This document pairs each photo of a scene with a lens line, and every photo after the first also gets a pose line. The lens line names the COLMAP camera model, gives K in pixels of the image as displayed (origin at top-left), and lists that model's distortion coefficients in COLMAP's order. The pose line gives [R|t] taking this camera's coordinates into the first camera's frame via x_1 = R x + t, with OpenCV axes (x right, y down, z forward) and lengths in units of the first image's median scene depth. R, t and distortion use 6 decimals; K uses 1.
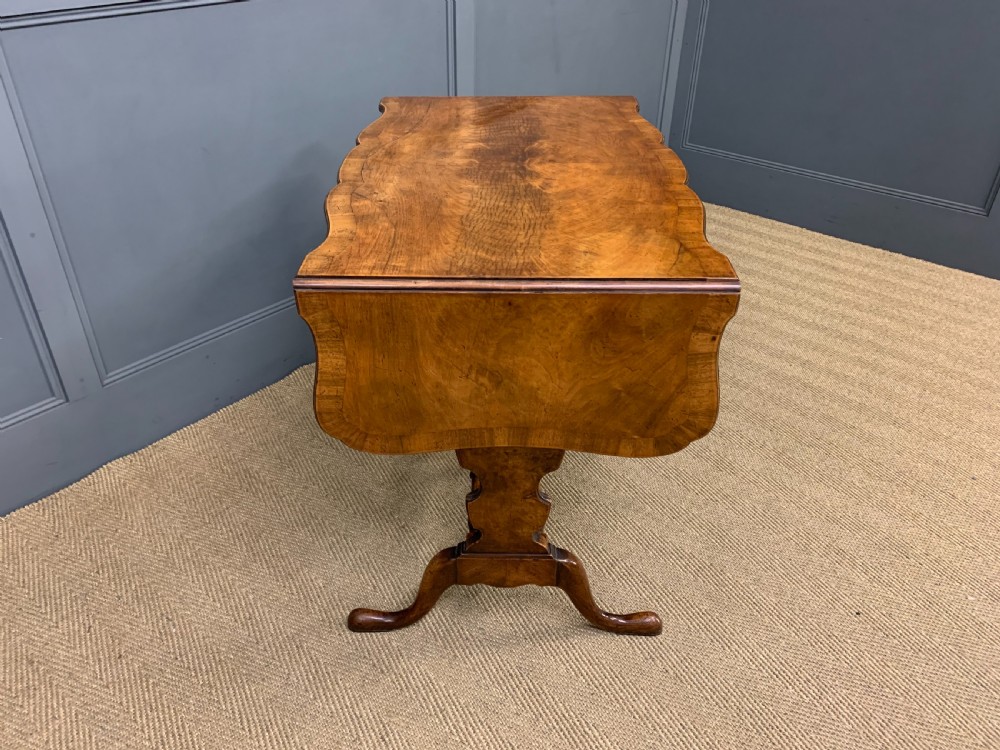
lens RADIAL K [[779.2, 0, 491.3], [0, 779.2, 376.0], [0, 0, 1]] dist [0.007863, -0.006800]
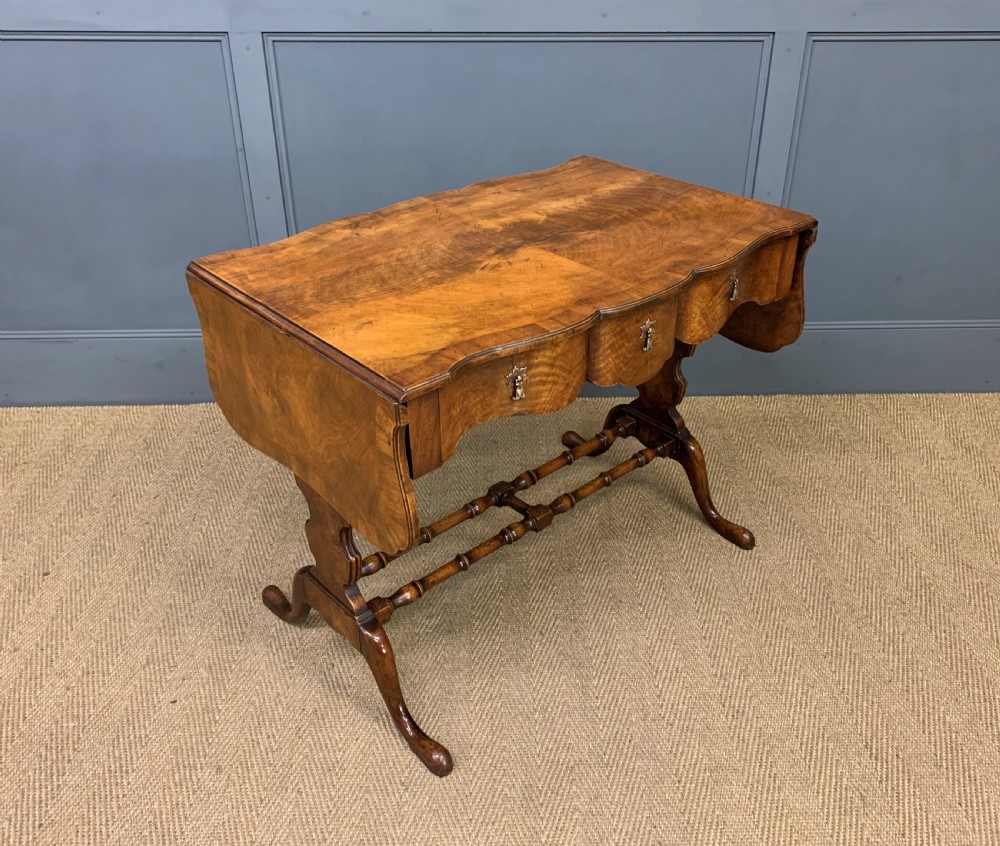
lens RADIAL K [[932.4, 0, 521.2], [0, 932.4, 401.2], [0, 0, 1]] dist [0.045945, 0.000000]
pose [[0.688490, 0.365980, -0.626131, 0.711261], [-0.402885, 0.910874, 0.089406, -0.170547], [0.603047, 0.190704, 0.774575, 0.130391]]
